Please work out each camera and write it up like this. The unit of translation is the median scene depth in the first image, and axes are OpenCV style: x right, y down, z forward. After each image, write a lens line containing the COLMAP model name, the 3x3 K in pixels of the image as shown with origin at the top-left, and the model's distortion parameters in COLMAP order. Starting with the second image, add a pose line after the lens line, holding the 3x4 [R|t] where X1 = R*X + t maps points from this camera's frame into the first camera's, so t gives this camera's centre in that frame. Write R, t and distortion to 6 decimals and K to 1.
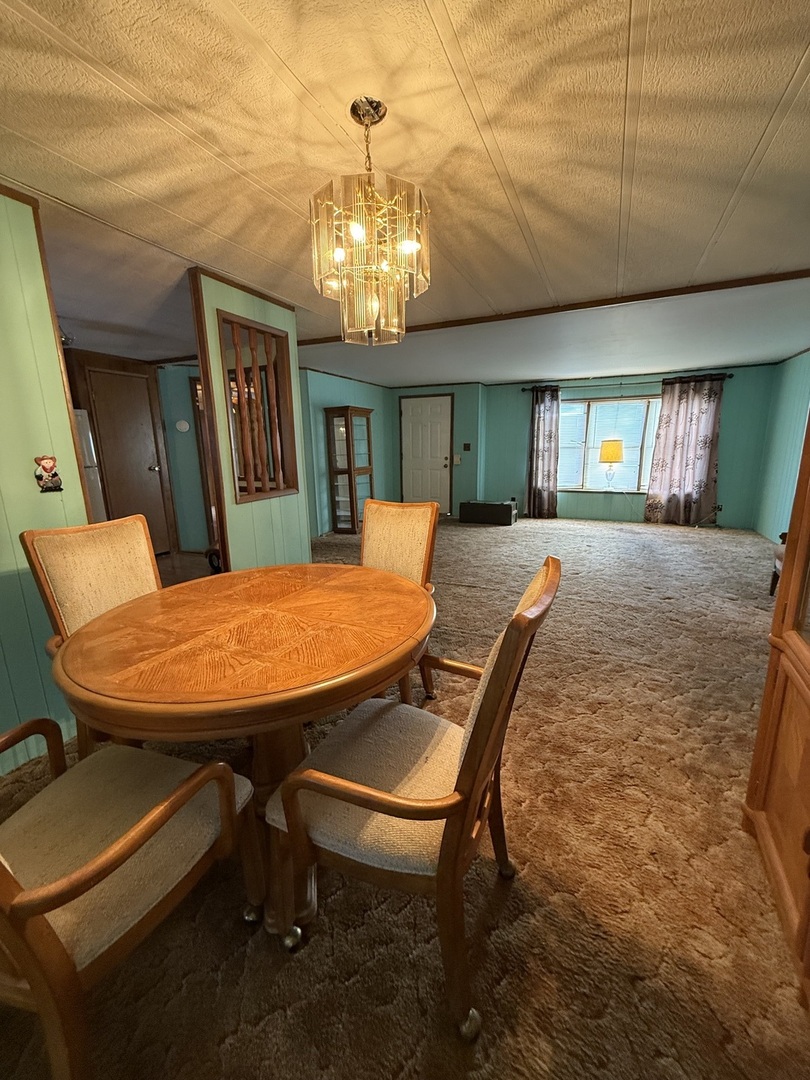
lens RADIAL K [[430.7, 0, 405.0], [0, 430.7, 540.0], [0, 0, 1]] dist [-0.001067, -0.000132]
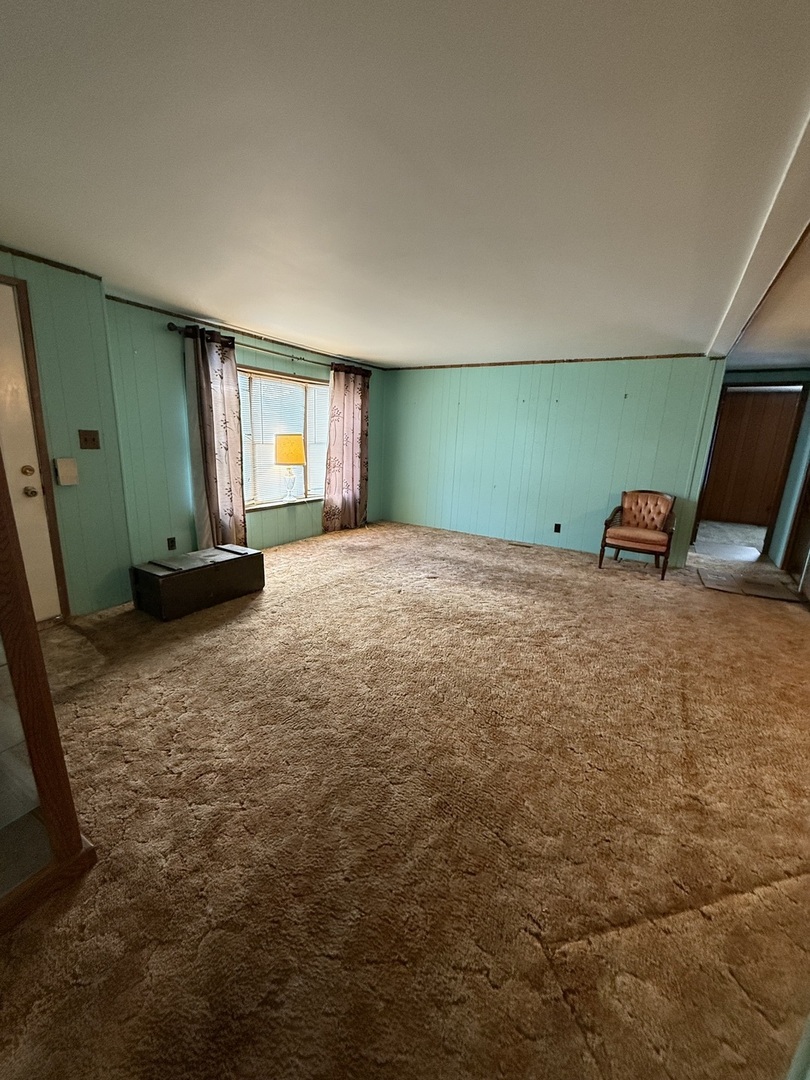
lens RADIAL K [[430.7, 0, 405.0], [0, 430.7, 540.0], [0, 0, 1]] dist [-0.001067, -0.000132]
pose [[0.111326, -0.214941, 0.970261, -0.284257], [0.175841, 0.965186, 0.193641, -0.190700], [-0.978104, 0.149054, 0.145246, 0.841927]]
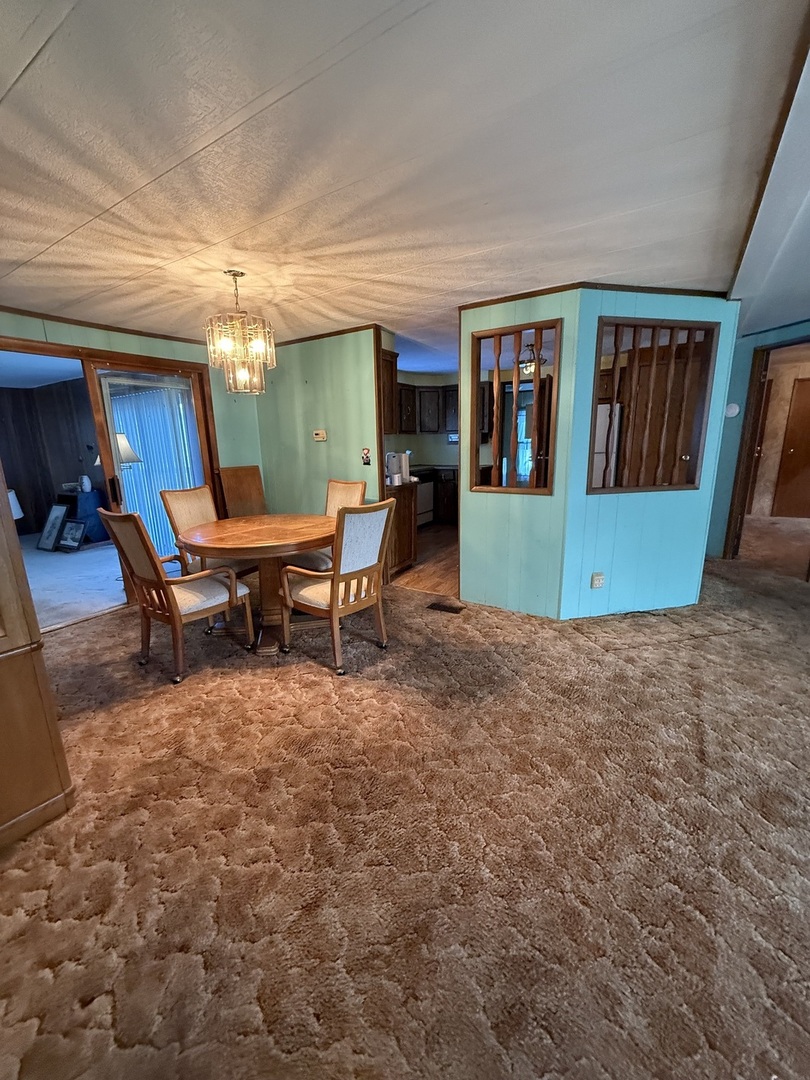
lens RADIAL K [[430.7, 0, 405.0], [0, 430.7, 540.0], [0, 0, 1]] dist [-0.001067, -0.000132]
pose [[-0.145429, 0.250954, -0.957012, 0.394356], [-0.193556, 0.941388, 0.276270, -0.119651], [0.970251, 0.225413, -0.088332, 0.450355]]
